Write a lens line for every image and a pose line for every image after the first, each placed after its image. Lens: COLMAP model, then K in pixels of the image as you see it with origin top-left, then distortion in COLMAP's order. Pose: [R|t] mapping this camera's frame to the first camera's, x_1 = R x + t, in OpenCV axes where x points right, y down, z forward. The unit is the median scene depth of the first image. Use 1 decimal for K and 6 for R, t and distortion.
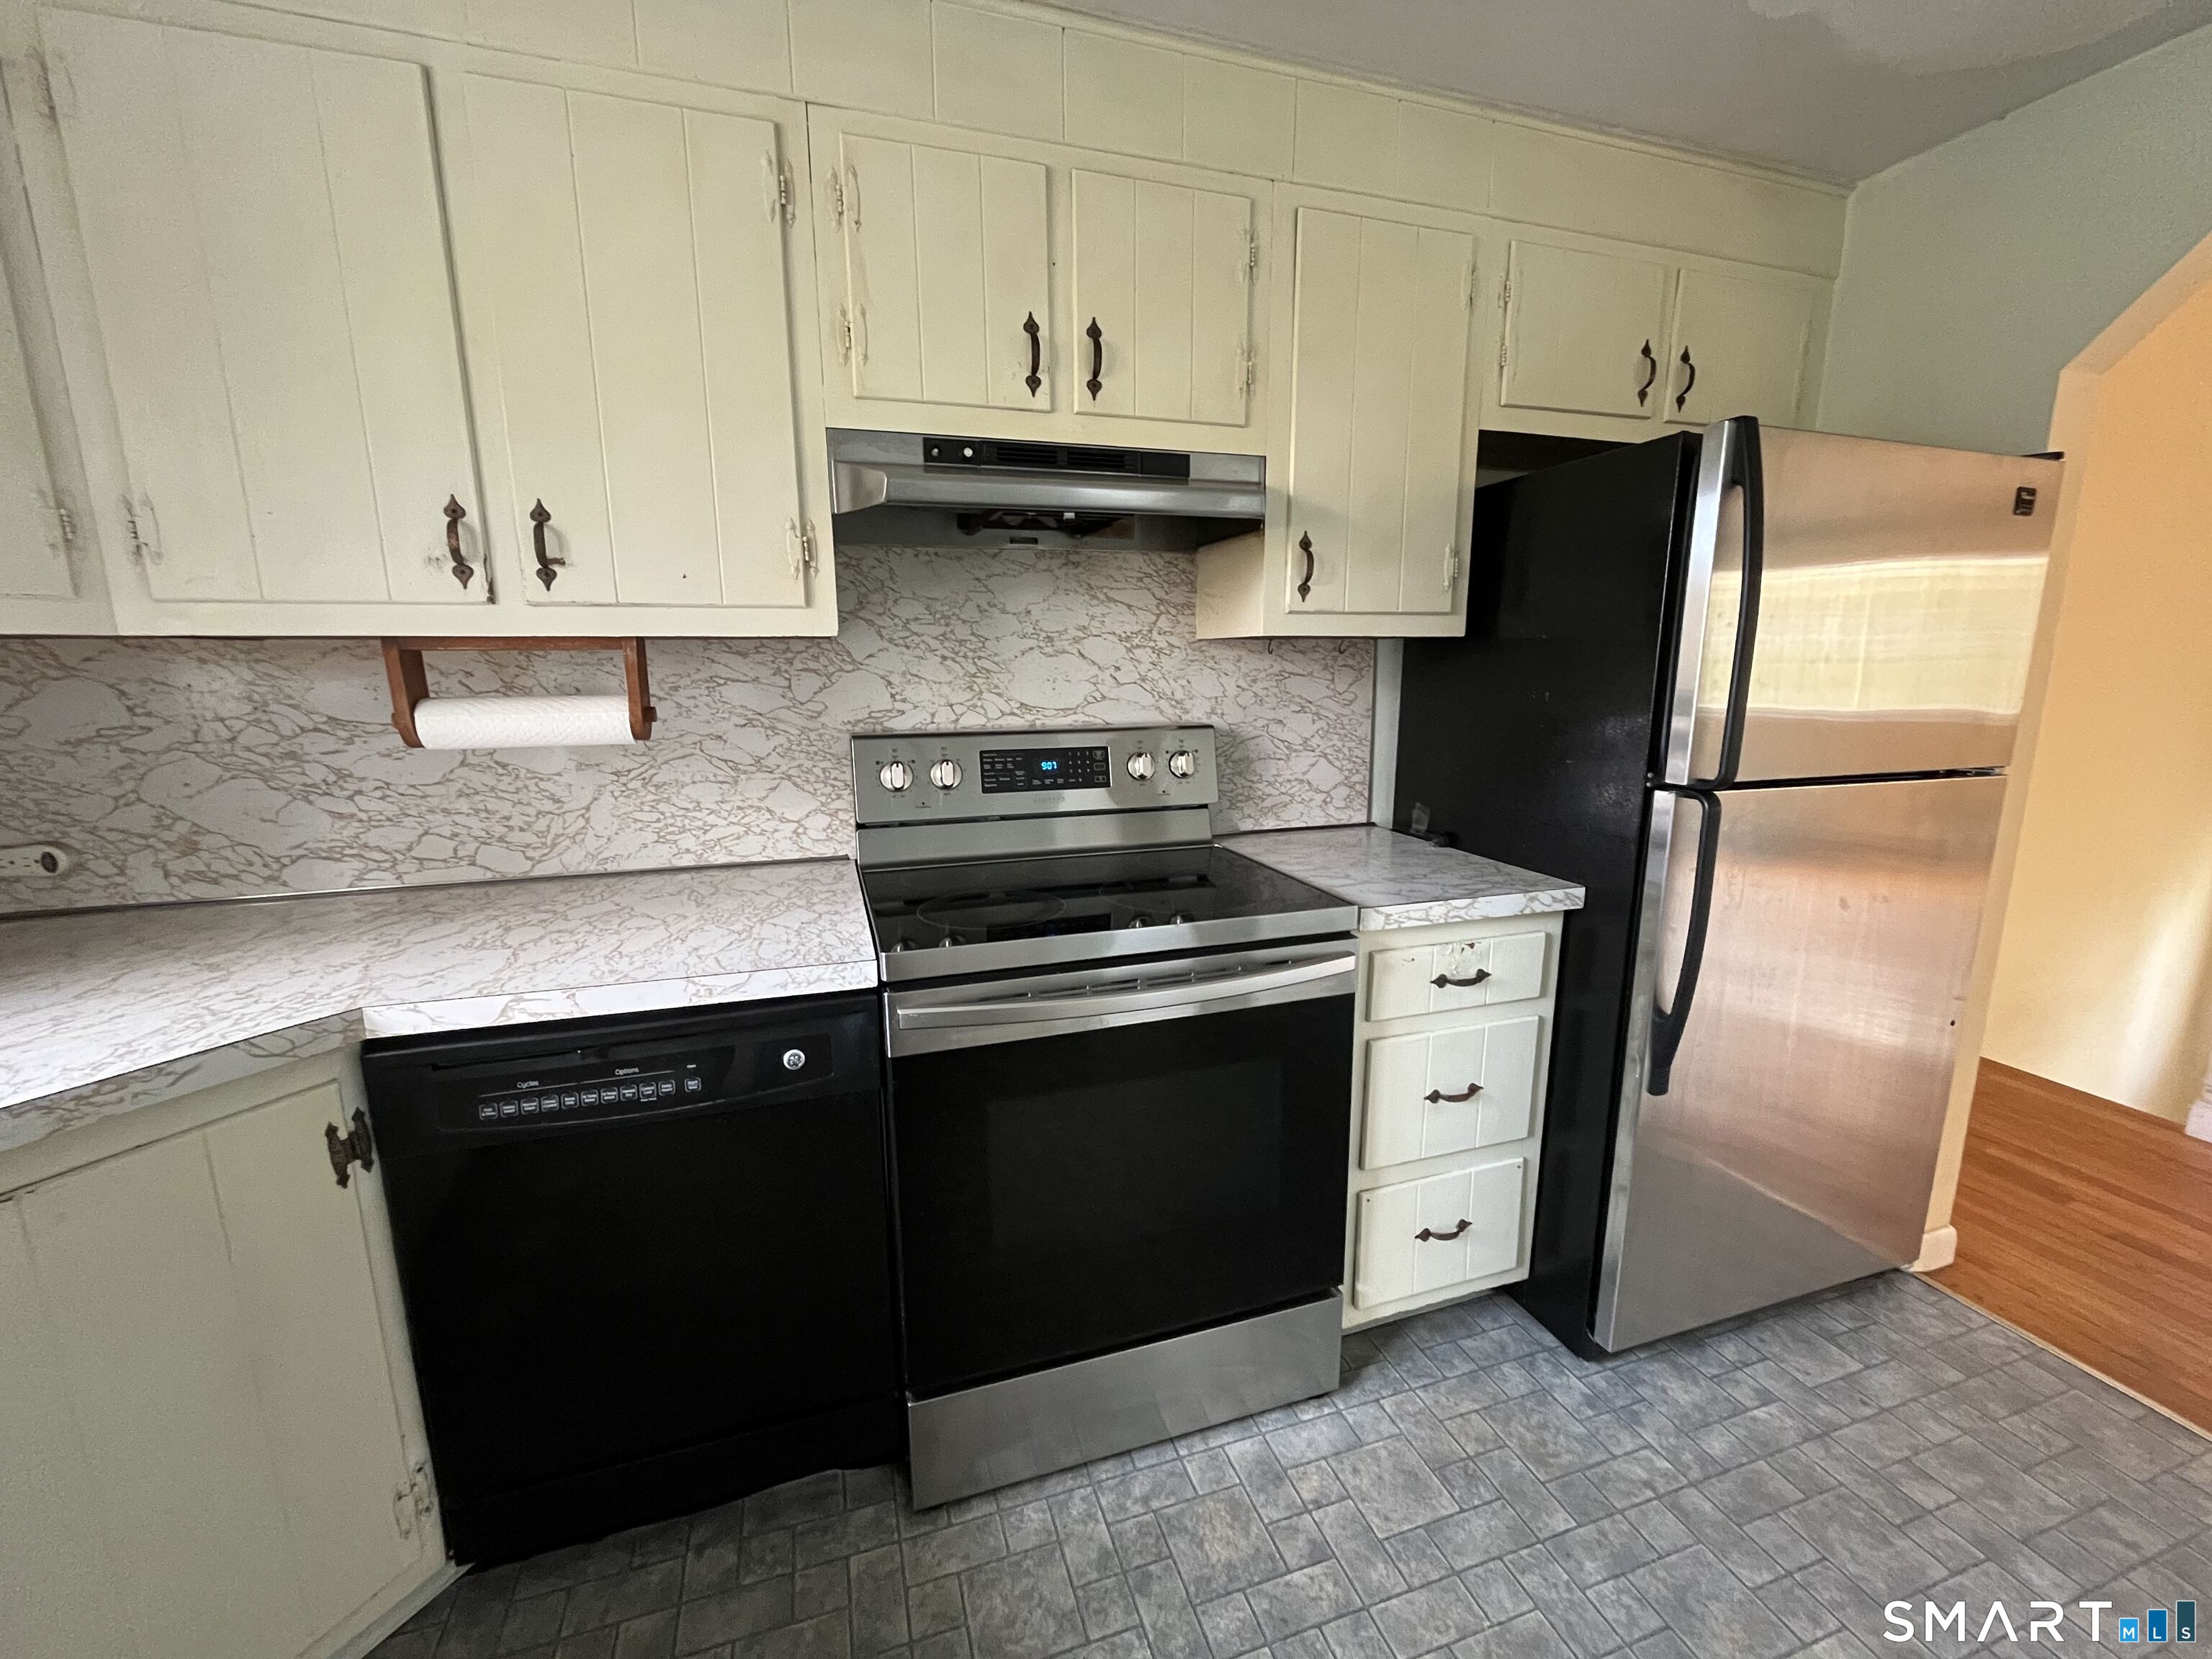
lens RADIAL K [[894.1, 0, 1104.5], [0, 894.1, 833.6], [0, 0, 1]] dist [-0.004554, -0.000199]
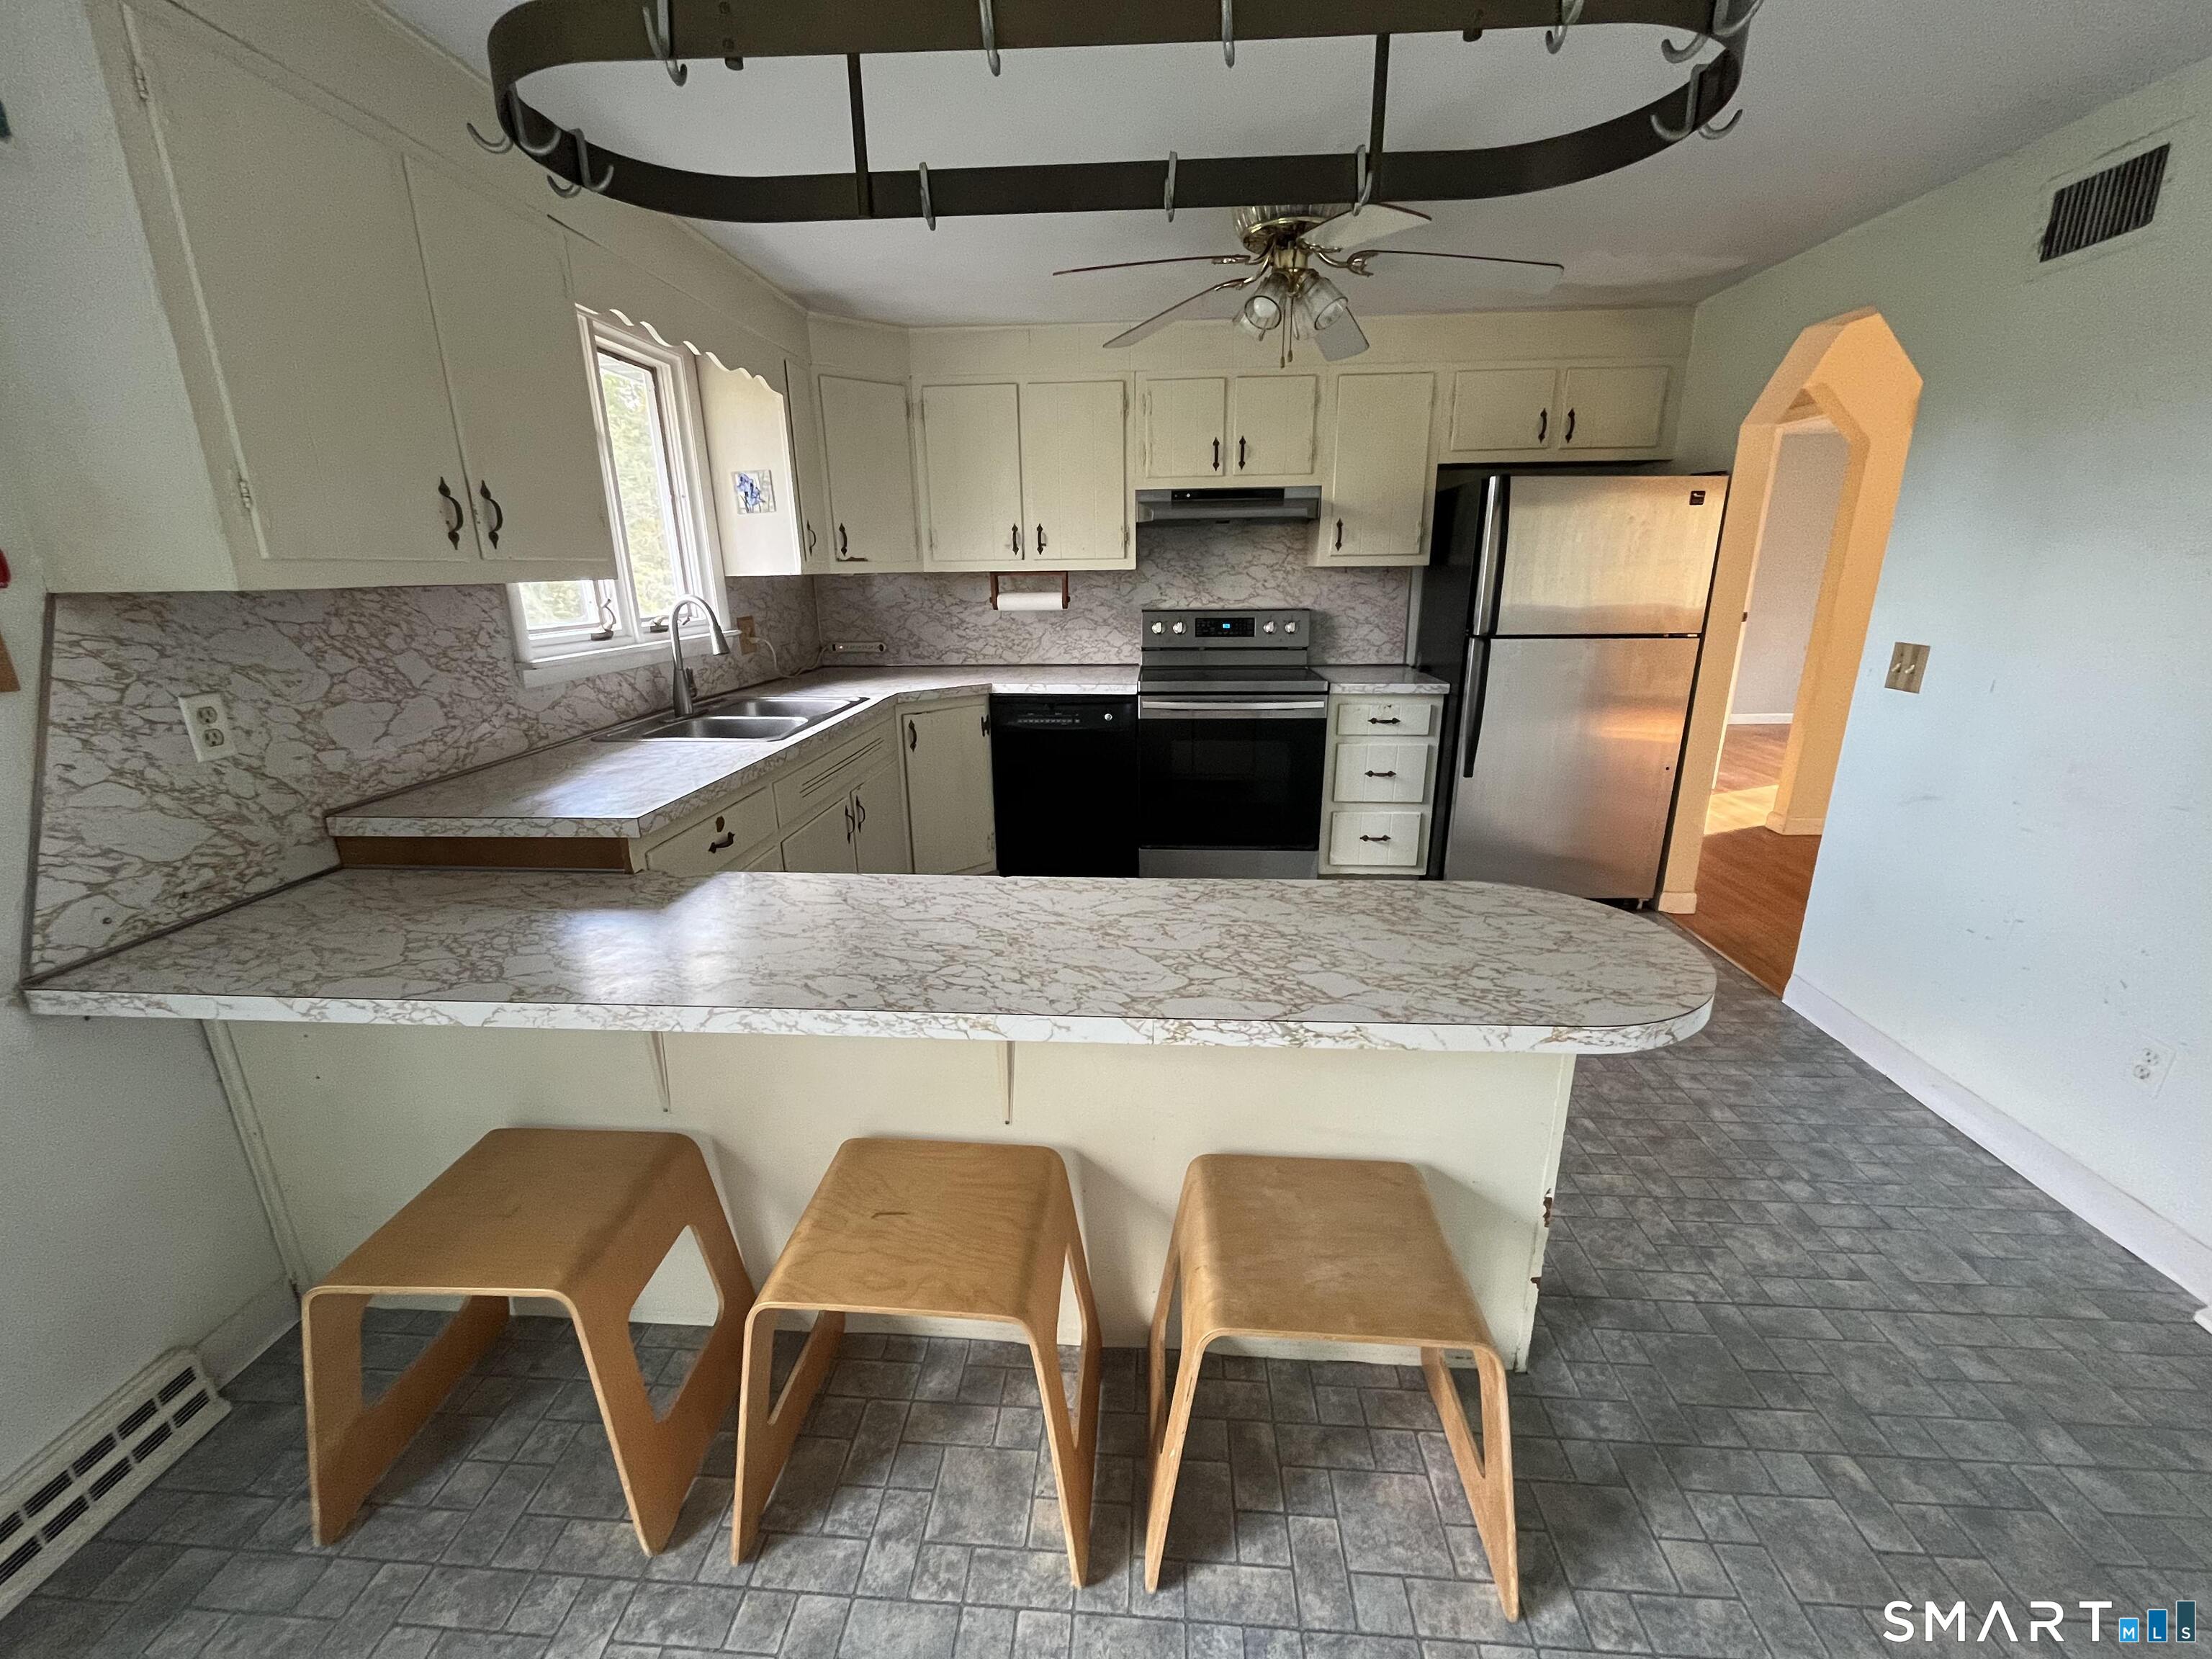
lens RADIAL K [[894.1, 0, 1101.4], [0, 894.1, 830.8], [0, 0, 1]] dist [-0.004554, -0.000199]
pose [[0.928360, 0.100290, -0.357897, 0.557890], [-0.063837, 0.991623, 0.112284, 0.224444], [0.366160, -0.081393, 0.926986, -1.367151]]
